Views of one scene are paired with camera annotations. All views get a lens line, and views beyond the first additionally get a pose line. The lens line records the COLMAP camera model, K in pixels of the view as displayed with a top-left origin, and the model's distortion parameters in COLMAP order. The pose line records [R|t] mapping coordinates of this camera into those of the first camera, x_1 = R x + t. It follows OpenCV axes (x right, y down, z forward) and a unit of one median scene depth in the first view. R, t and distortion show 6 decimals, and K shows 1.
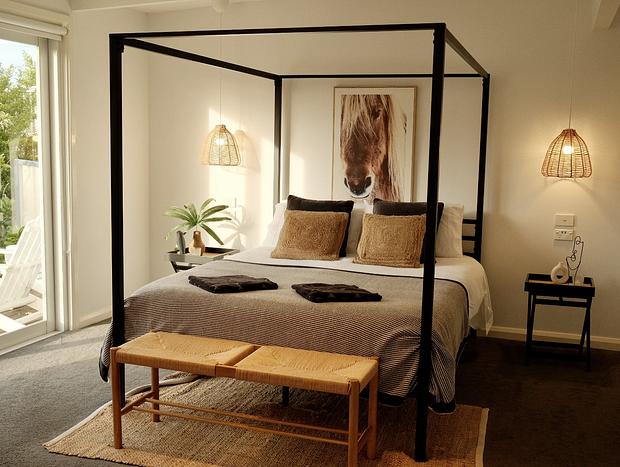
lens RADIAL K [[707.4, 0, 310.0], [0, 707.4, 233.5], [0, 0, 1]] dist [-0.081568, 0.194950]
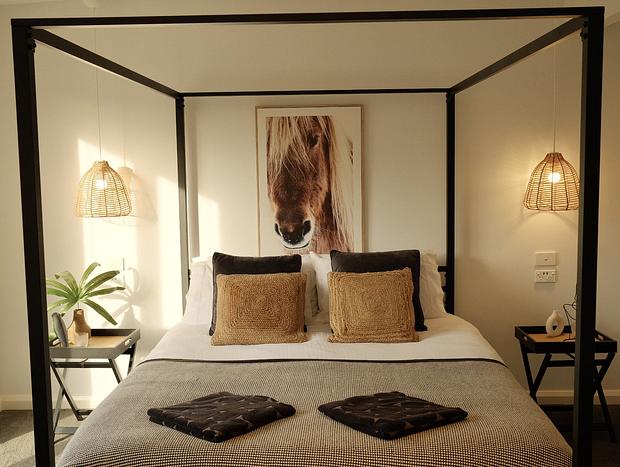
lens RADIAL K [[707.4, 0, 310.0], [0, 707.4, 233.5], [0, 0, 1]] dist [-0.081568, 0.194950]
pose [[0.950751, -0.067471, 0.302525, -0.152926], [0.075288, 0.997060, -0.014236, -0.054908], [-0.300675, 0.036311, 0.953035, 0.253384]]
